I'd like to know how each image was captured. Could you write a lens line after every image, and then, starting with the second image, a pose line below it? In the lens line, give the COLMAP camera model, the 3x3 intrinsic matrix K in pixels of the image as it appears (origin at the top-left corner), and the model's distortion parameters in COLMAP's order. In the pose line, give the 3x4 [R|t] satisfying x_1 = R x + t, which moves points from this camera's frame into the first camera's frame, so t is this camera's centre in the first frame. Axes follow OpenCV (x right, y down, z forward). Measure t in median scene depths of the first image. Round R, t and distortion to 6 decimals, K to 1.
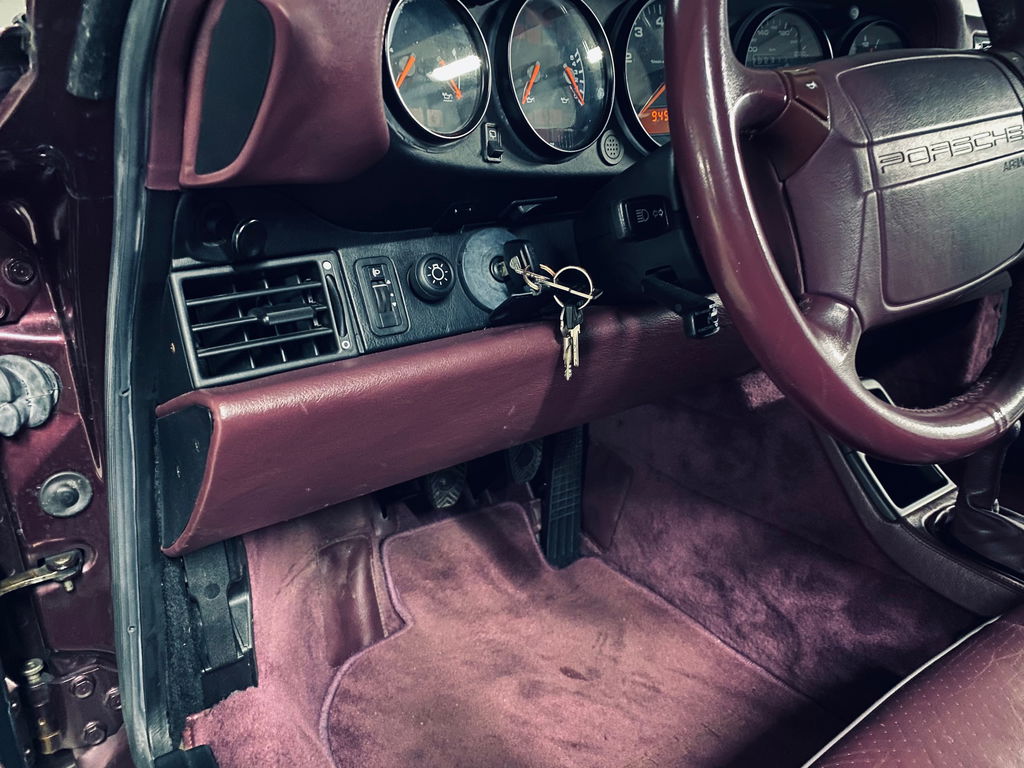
lens RADIAL K [[761.0, 0, 513.8], [0, 761.0, 380.3], [0, 0, 1]] dist [0.064529, -0.110154]
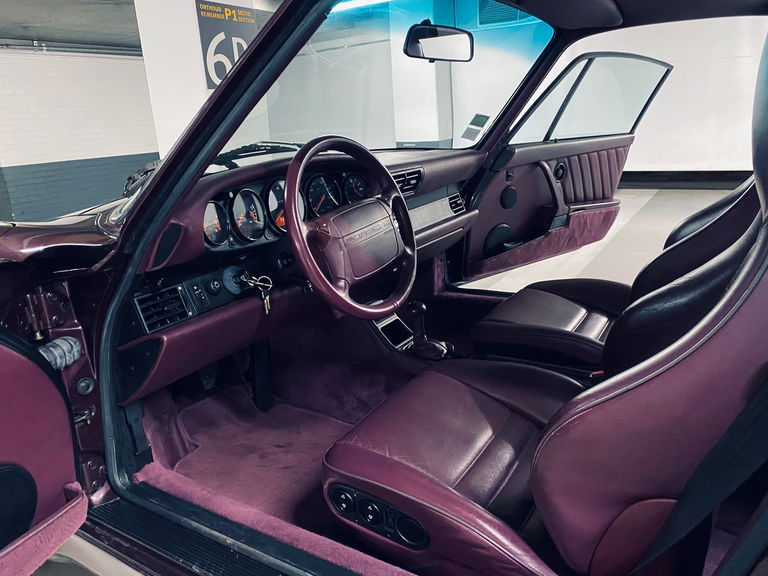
lens RADIAL K [[570.8, 0, 385.4], [0, 570.8, 285.3], [0, 0, 1]] dist [0.064529, -0.110154]
pose [[0.929938, -0.139963, 0.340037, -0.224491], [0.165550, 0.985067, -0.047284, 0.064211], [-0.328341, 0.100264, 0.939223, -1.151329]]
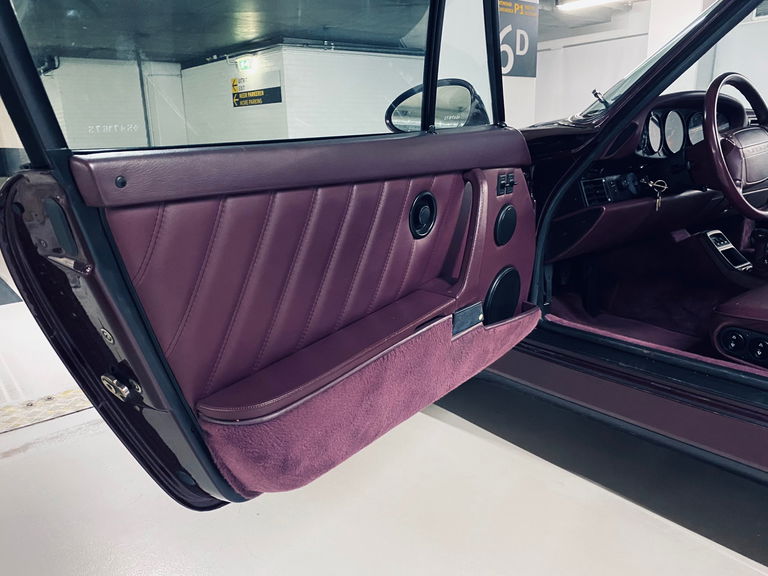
lens RADIAL K [[579.1, 0, 368.9], [0, 579.1, 287.5], [0, 0, 1]] dist [-0.000744, 0.000281]
pose [[0.999634, -0.023562, 0.013273, -1.332100], [0.024644, 0.995784, -0.088354, 0.564459], [-0.011136, 0.088649, 0.996001, -1.719781]]
